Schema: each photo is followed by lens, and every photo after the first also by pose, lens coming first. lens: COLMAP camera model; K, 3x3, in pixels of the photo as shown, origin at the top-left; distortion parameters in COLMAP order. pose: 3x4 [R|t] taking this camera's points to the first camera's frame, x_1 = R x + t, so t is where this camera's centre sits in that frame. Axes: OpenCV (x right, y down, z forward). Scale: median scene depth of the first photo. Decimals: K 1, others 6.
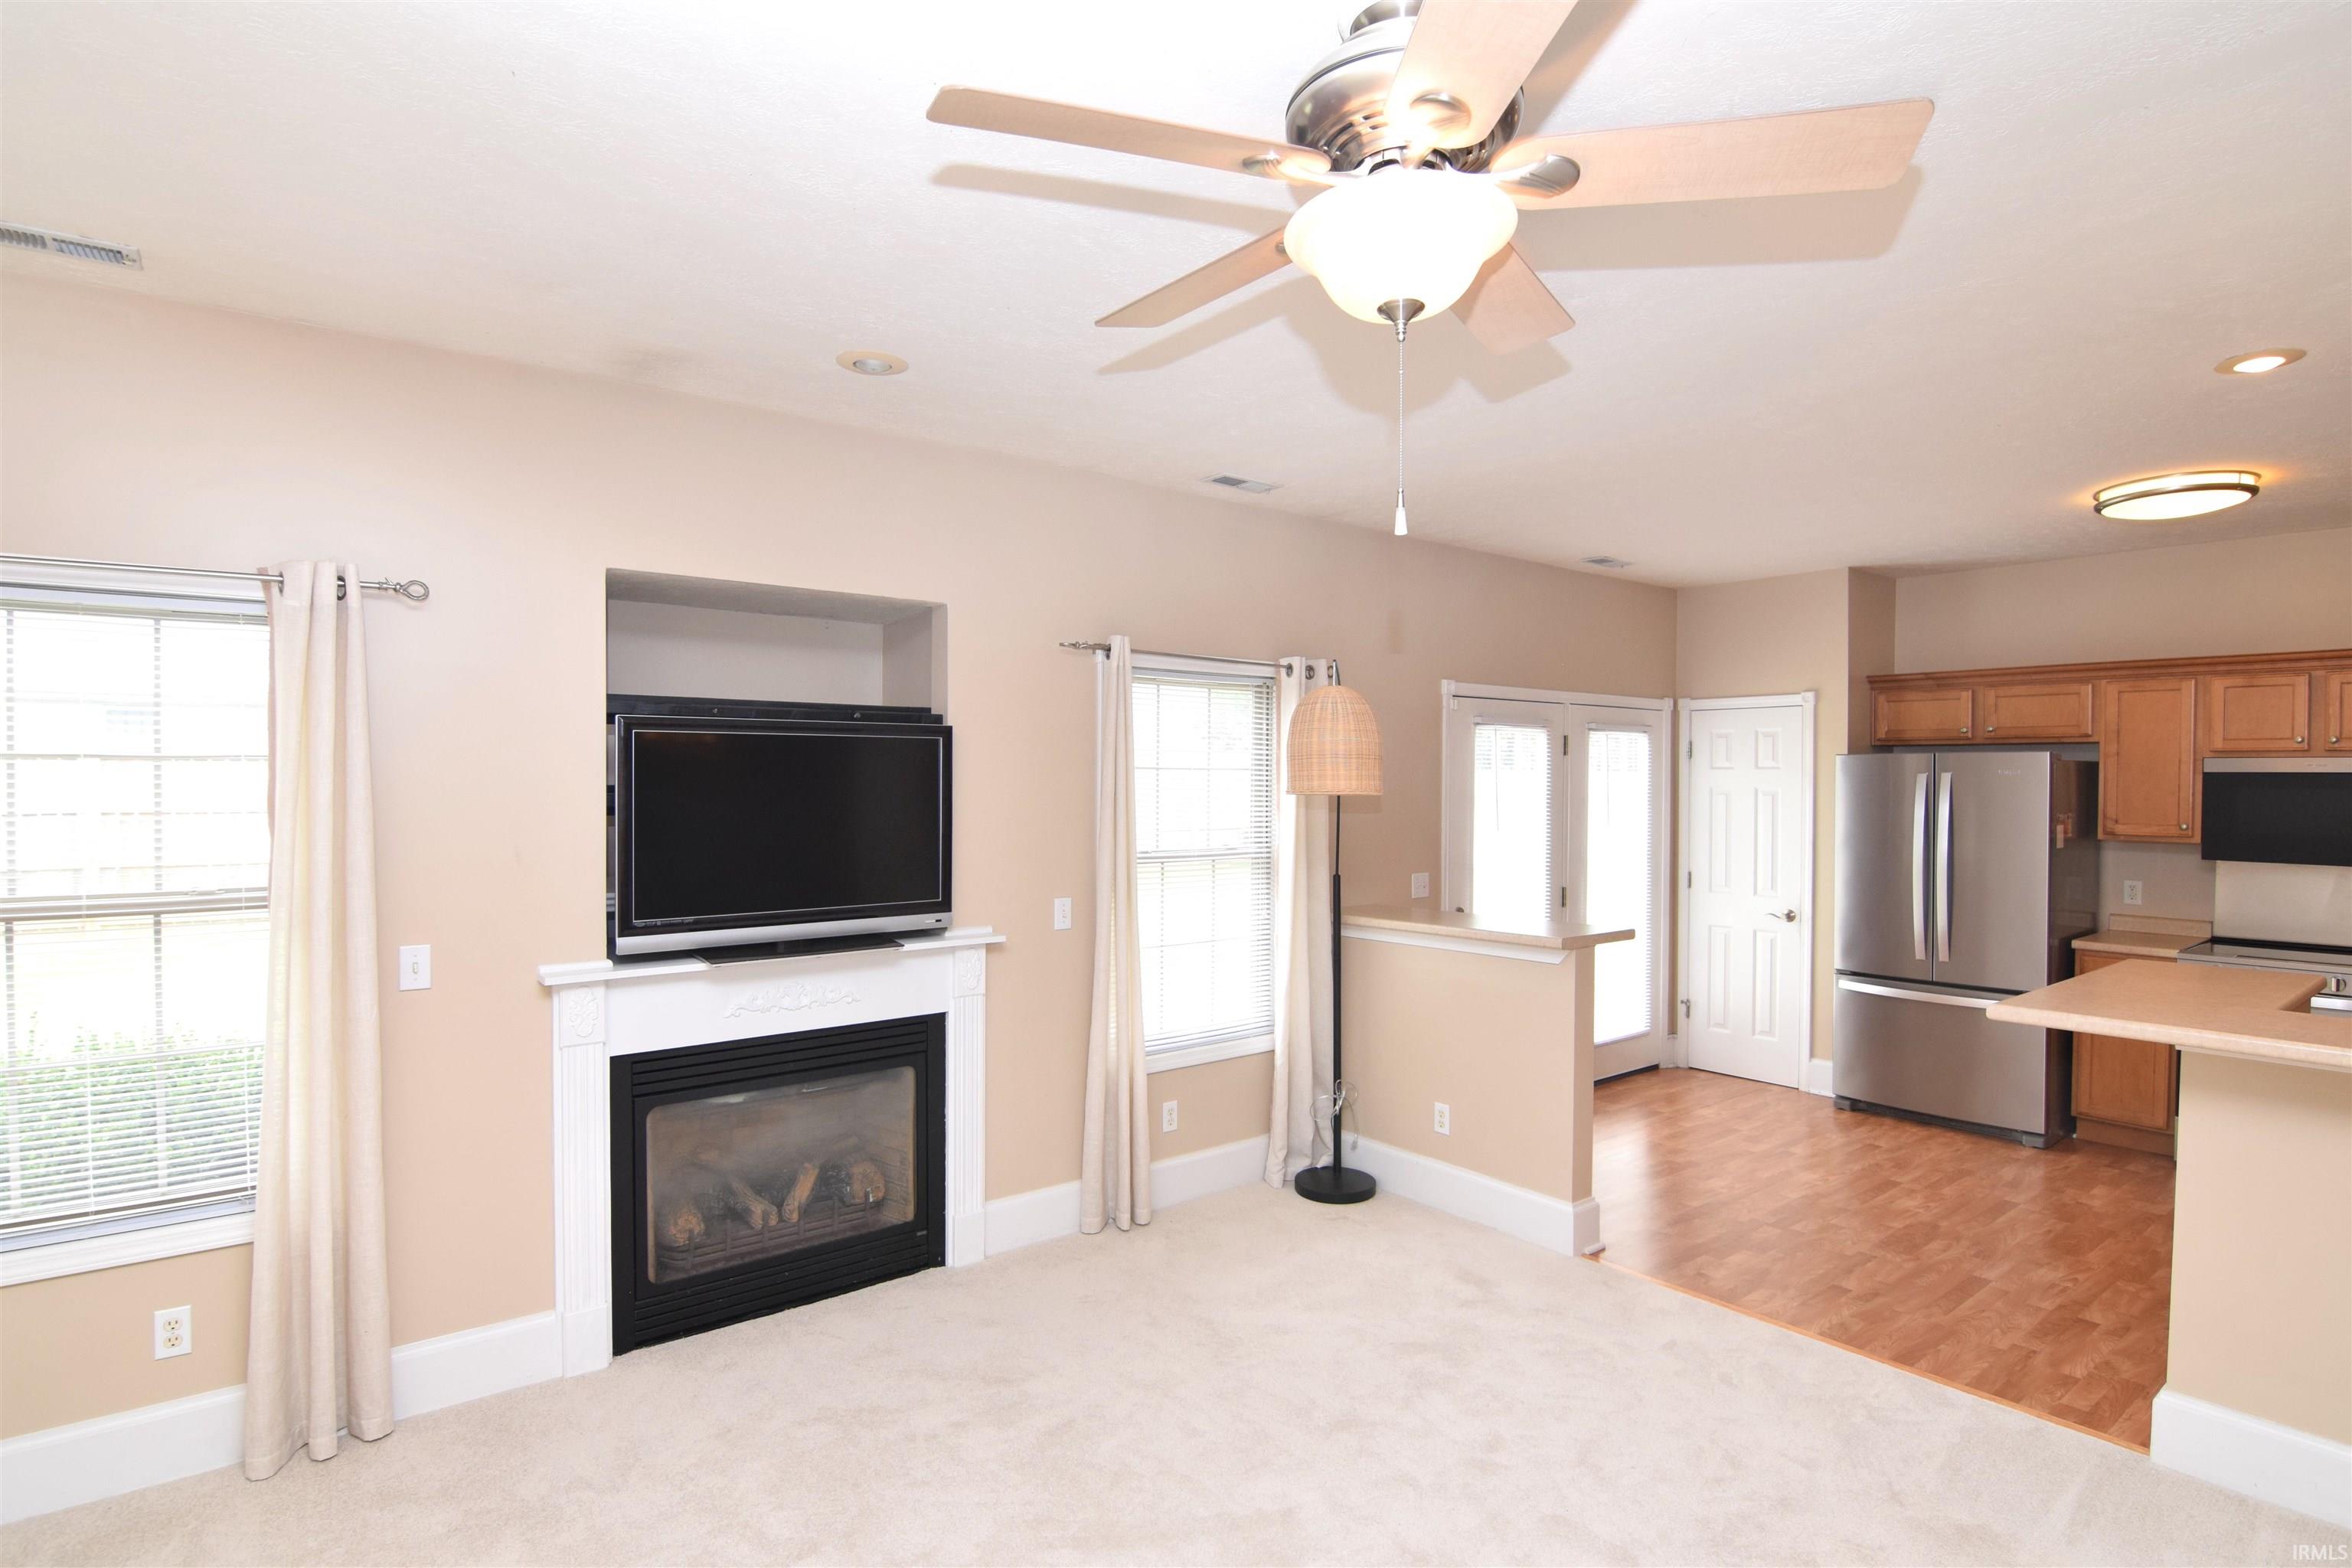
lens RADIAL K [[1185.8, 0, 1176.0], [0, 1185.8, 784.0], [0, 0, 1]] dist [-0.010747, -0.000422]
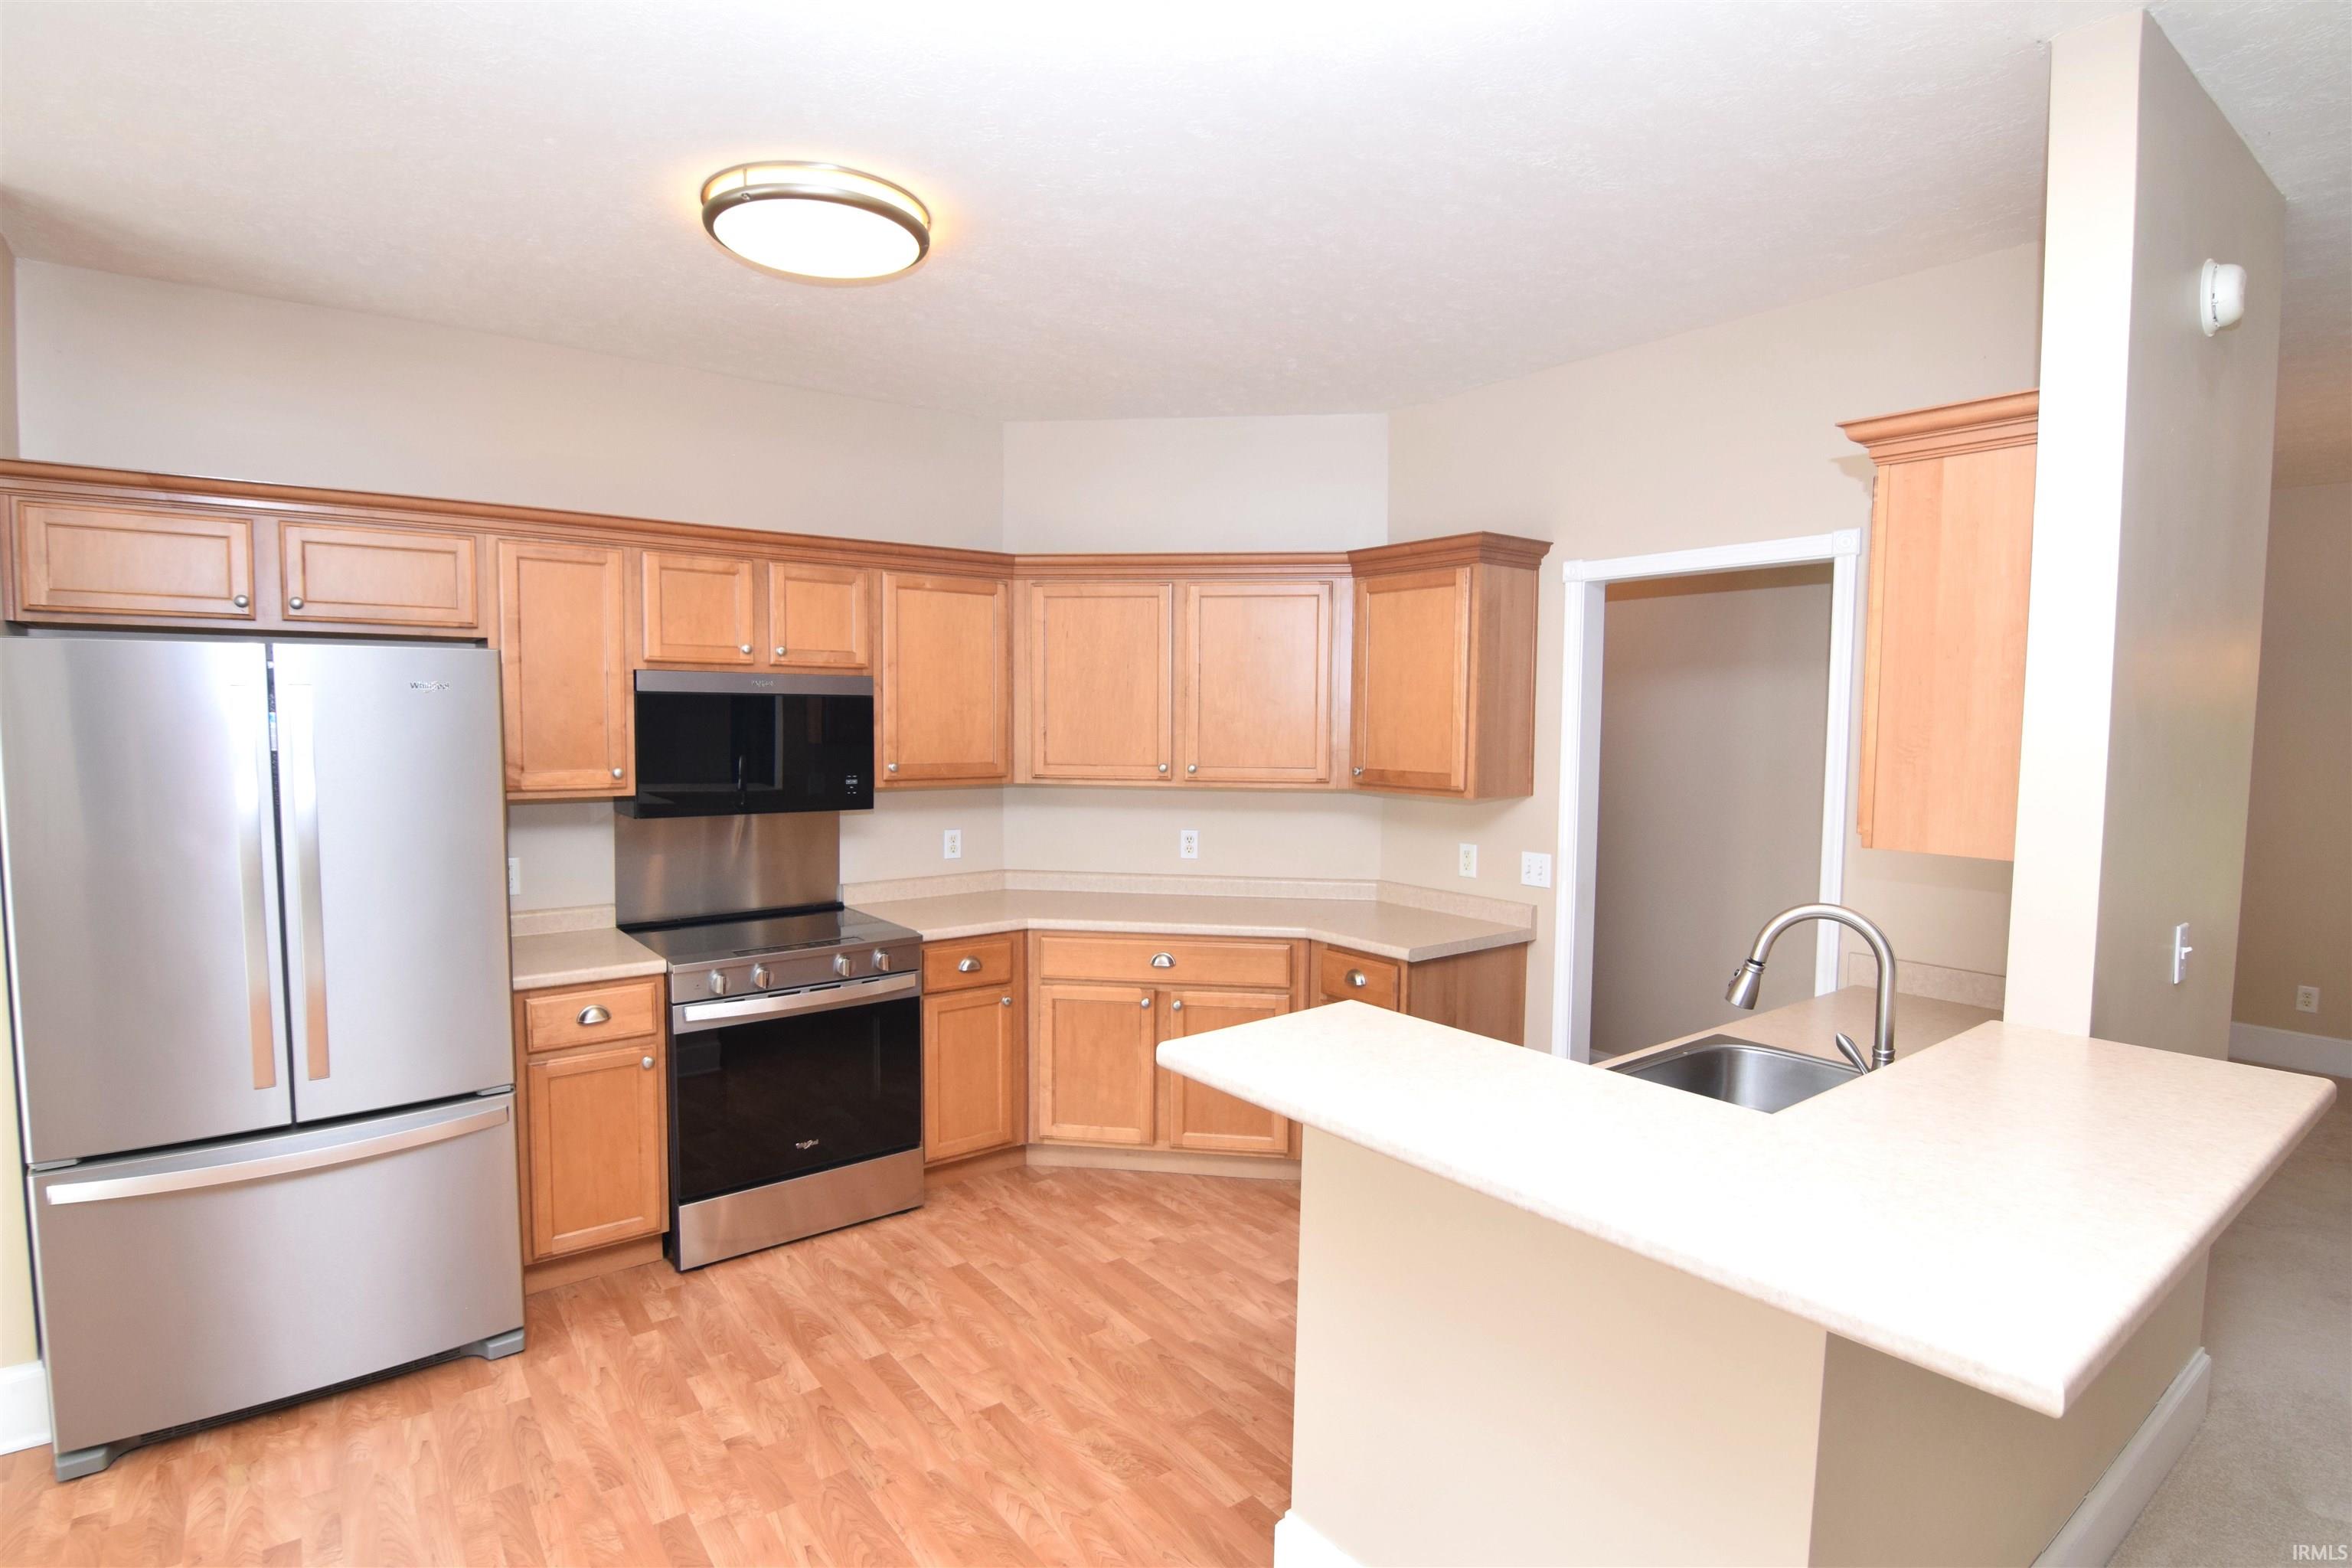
lens RADIAL K [[1185.8, 0, 1176.0], [0, 1185.8, 784.0], [0, 0, 1]] dist [-0.010747, -0.000422]
pose [[0.018814, -0.070414, 0.997340, 0.242245], [-0.004031, 0.997504, 0.070502, -0.007586], [-0.999815, -0.005347, 0.018483, 0.853679]]
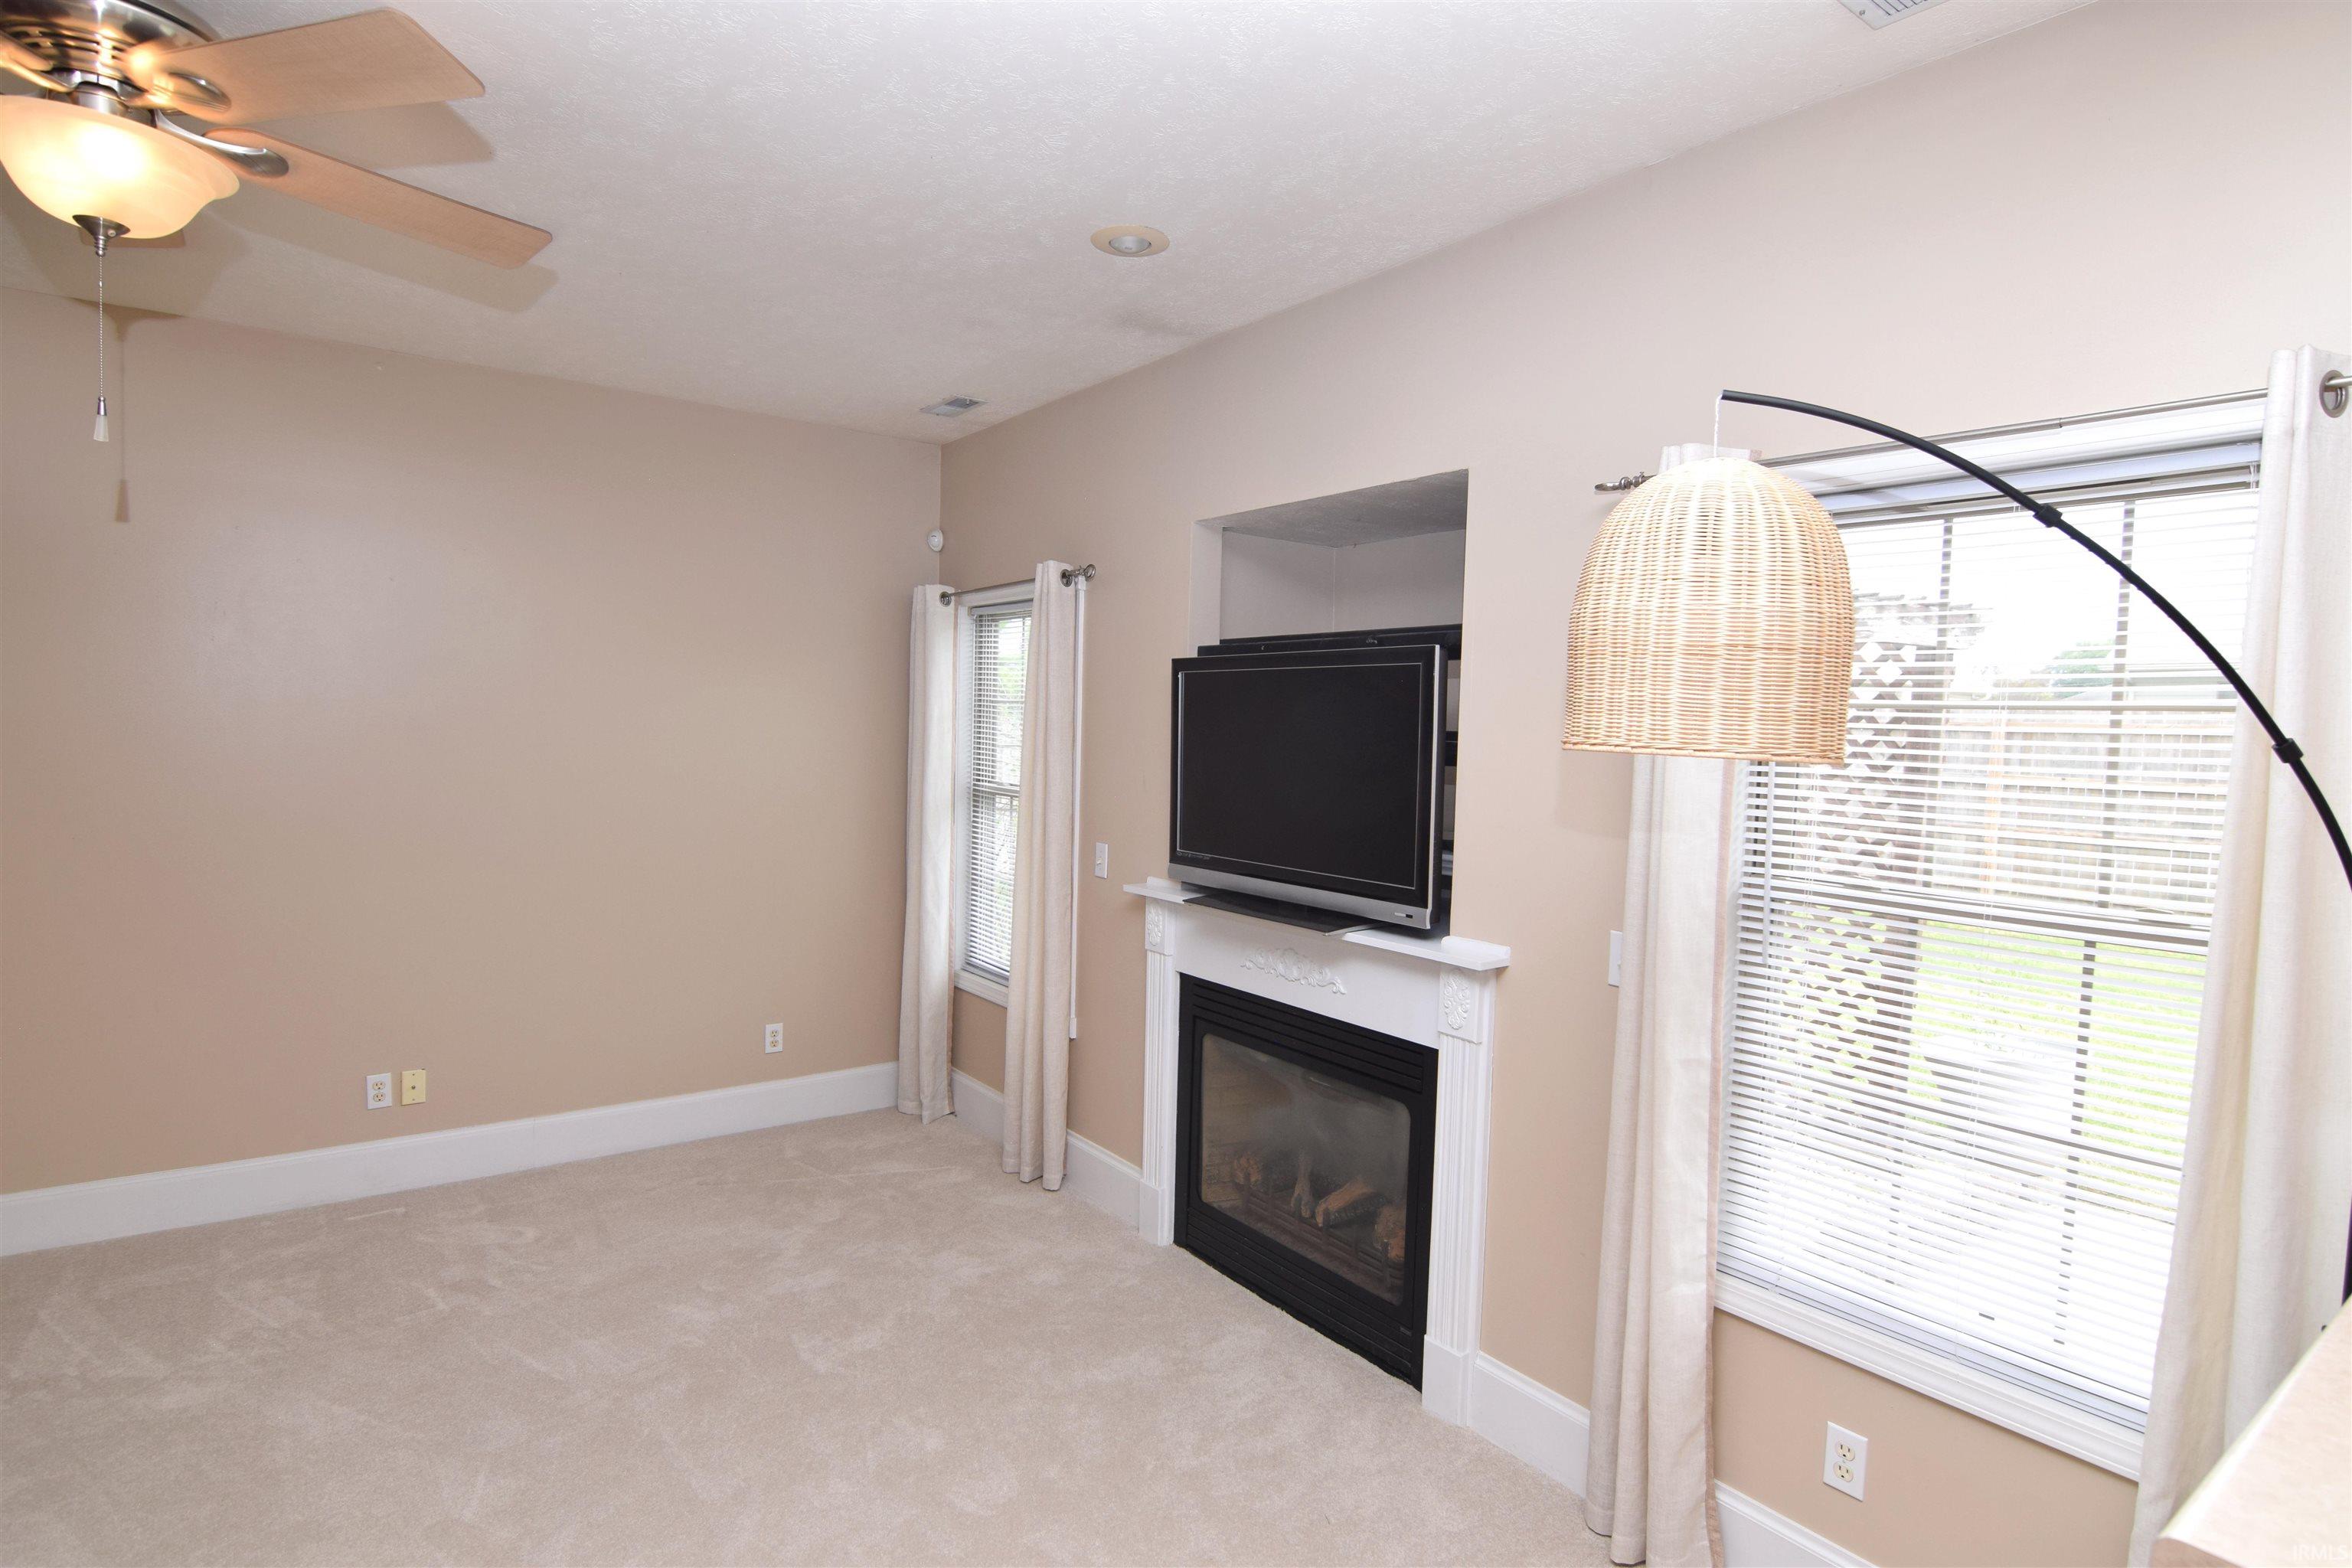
lens RADIAL K [[1217.9, 0, 1168.9], [0, 1217.9, 791.3], [0, 0, 1]] dist [-0.013438, -0.000071]
pose [[-0.033408, 0.048668, -0.998256, 0.508120], [-0.034310, 0.998169, 0.049812, 0.006444], [0.998853, 0.035914, -0.031677, 0.814611]]
